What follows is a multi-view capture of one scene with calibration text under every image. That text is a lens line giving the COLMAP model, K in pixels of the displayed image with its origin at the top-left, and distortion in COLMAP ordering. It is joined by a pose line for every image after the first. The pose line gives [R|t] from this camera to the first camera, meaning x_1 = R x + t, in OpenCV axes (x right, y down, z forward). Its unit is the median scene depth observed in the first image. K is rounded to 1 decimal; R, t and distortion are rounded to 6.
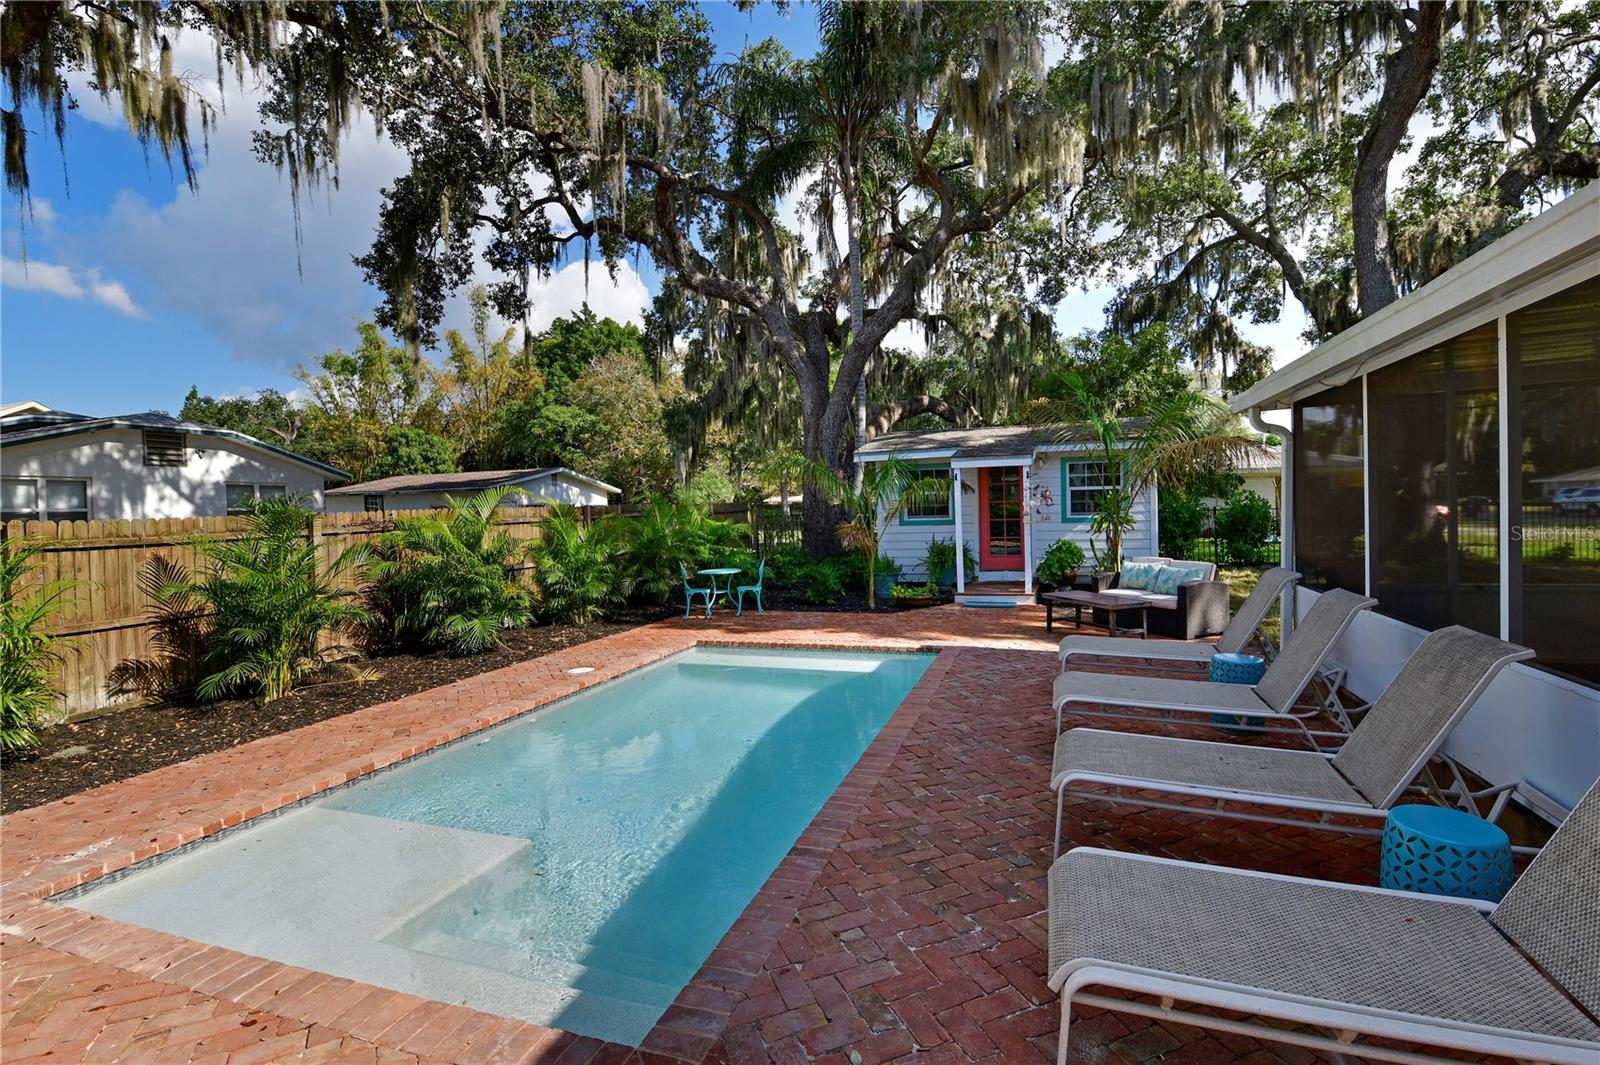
lens RADIAL K [[658.7, 0, 839.1], [0, 658.7, 526.1], [0, 0, 1]] dist [-0.006734, -0.000255]
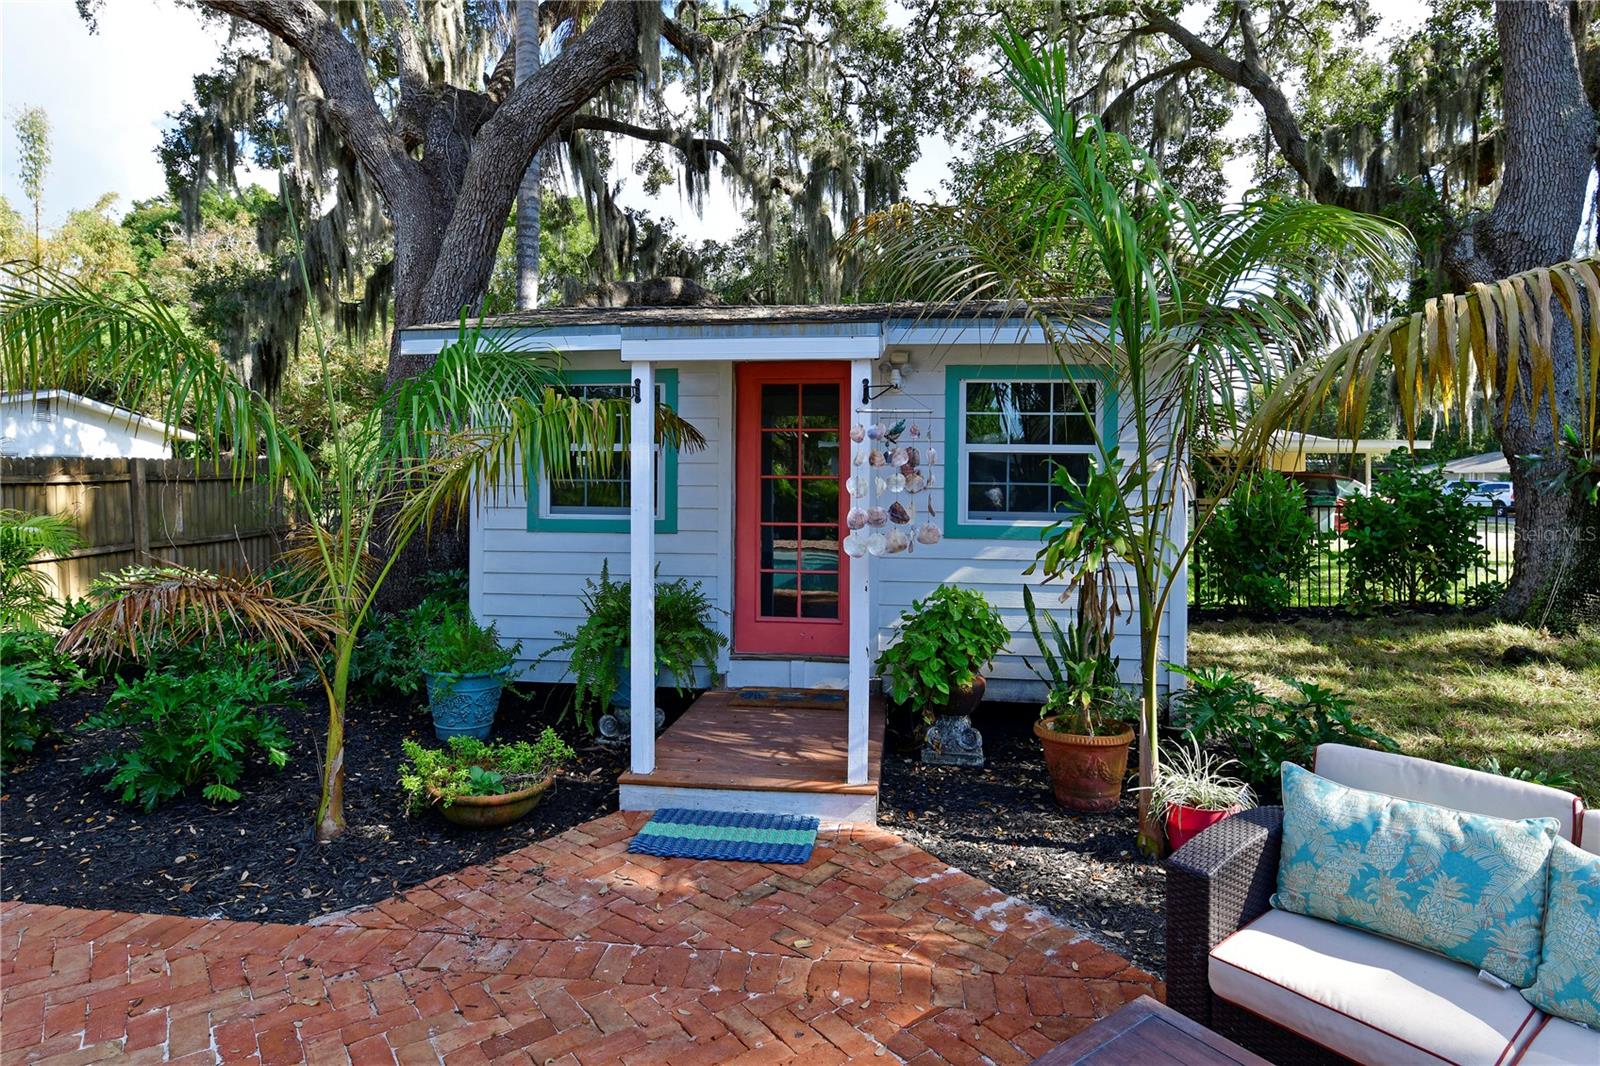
lens RADIAL K [[886.3, 0, 777.3], [0, 886.3, 473.6], [0, 0, 1]] dist [0.000577, -0.001568]
pose [[0.980332, 0.033607, 0.194472, 0.139402], [-0.026945, 0.998959, -0.036804, -0.019649], [-0.195507, 0.030840, 0.980217, 0.504460]]
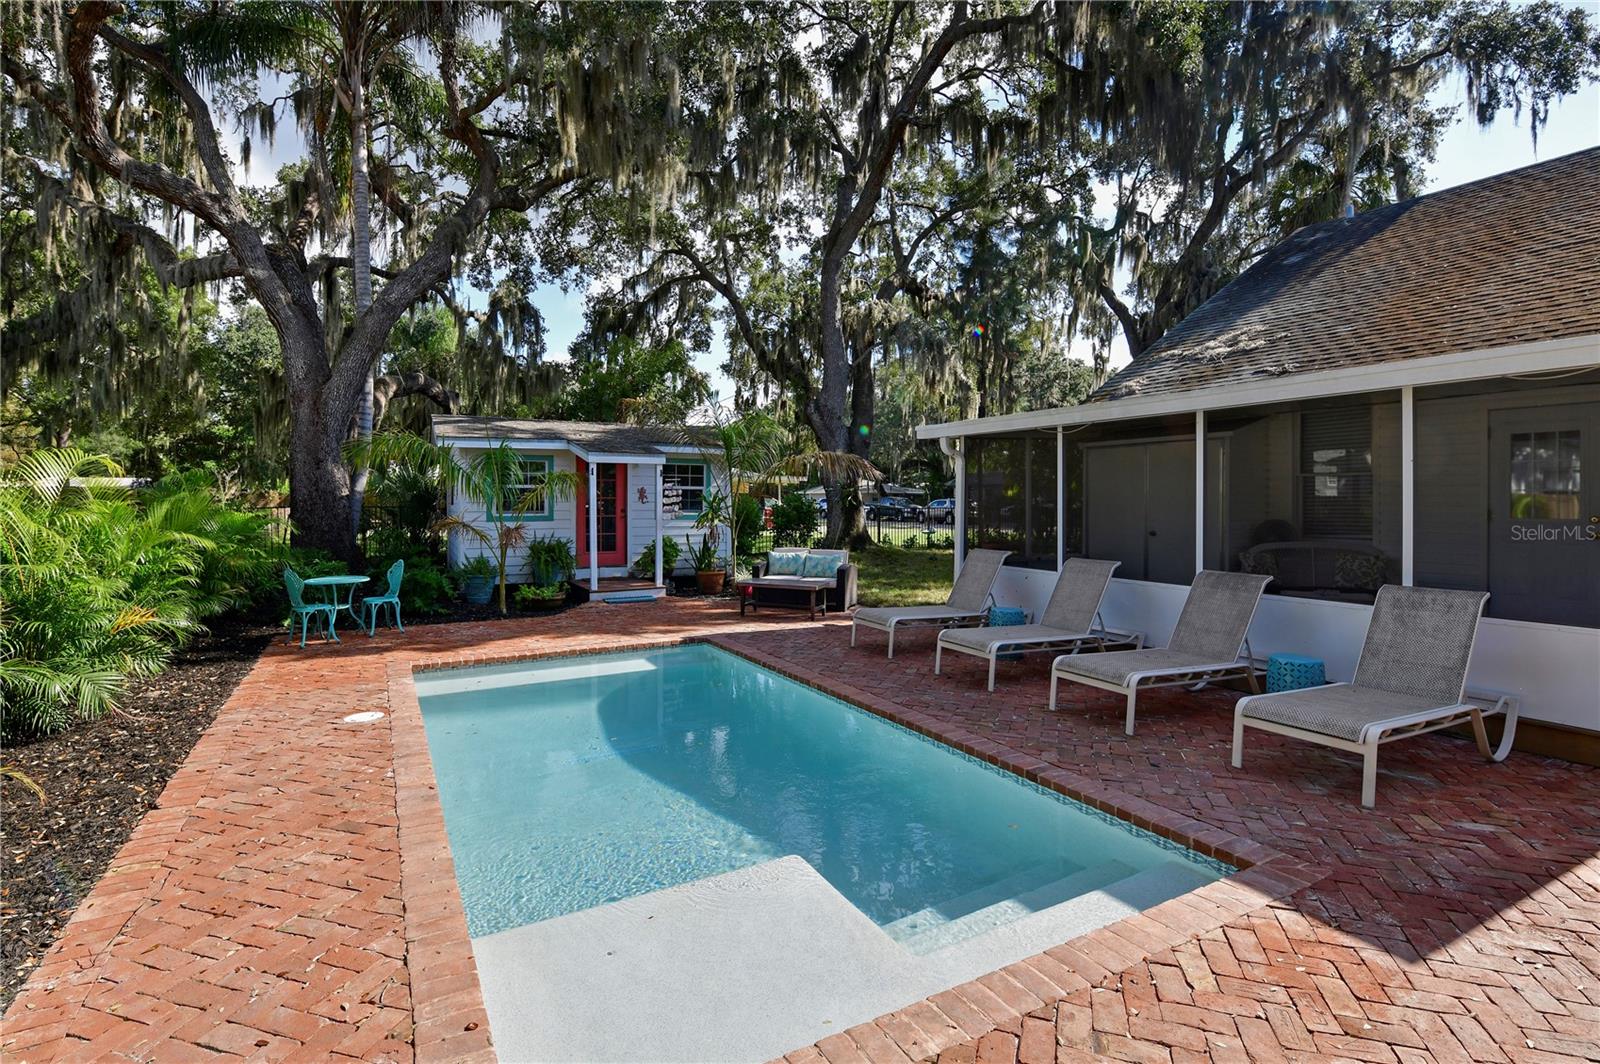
lens RADIAL K [[693.2, 0, 736.7], [0, 693.2, 501.2], [0, 0, 1]] dist [0.003455, 0.000390]
pose [[0.748831, 0.023465, 0.662346, -0.293297], [-0.000665, 0.999399, -0.034653, 0.004298], [-0.662761, 0.025509, 0.748397, 0.076816]]
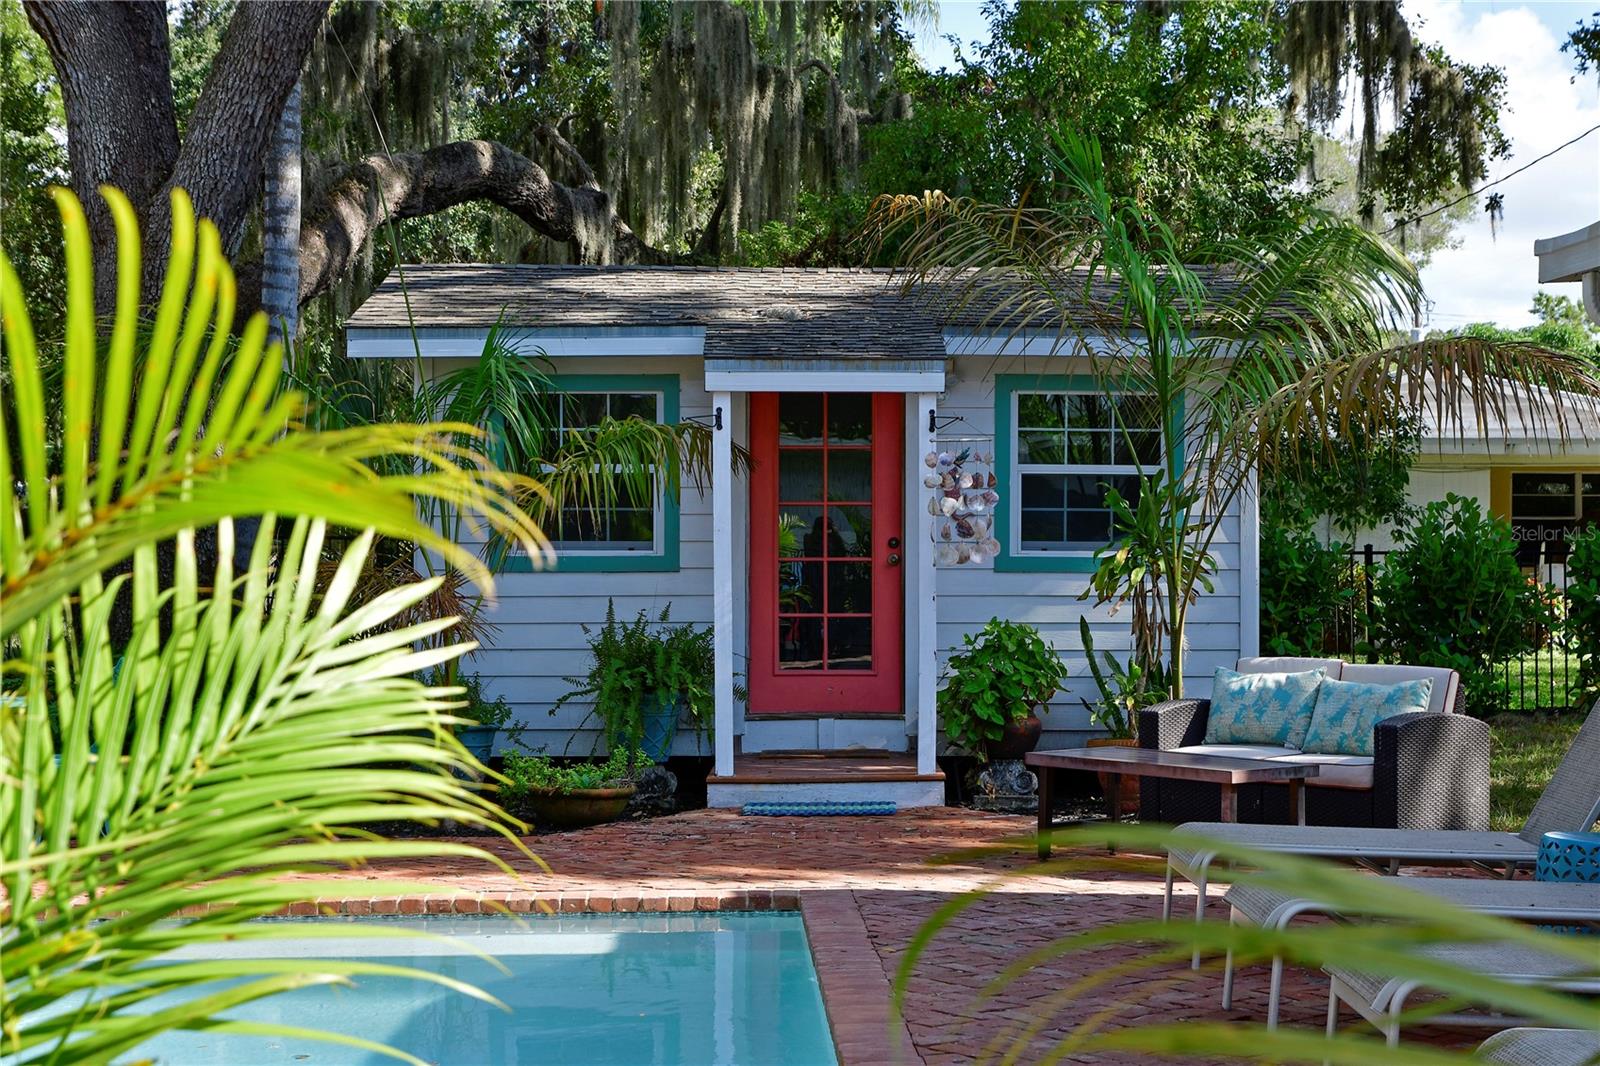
lens RADIAL K [[2491.5, 0, 800.0], [0, 2491.5, 533.0], [0, 0, 1]] dist [0.001022, -0.036223]
pose [[0.947350, 0.026941, 0.319064, -0.149111], [-0.016419, 0.999230, -0.035624, 0.021311], [-0.319778, 0.028510, 0.947063, -0.146726]]
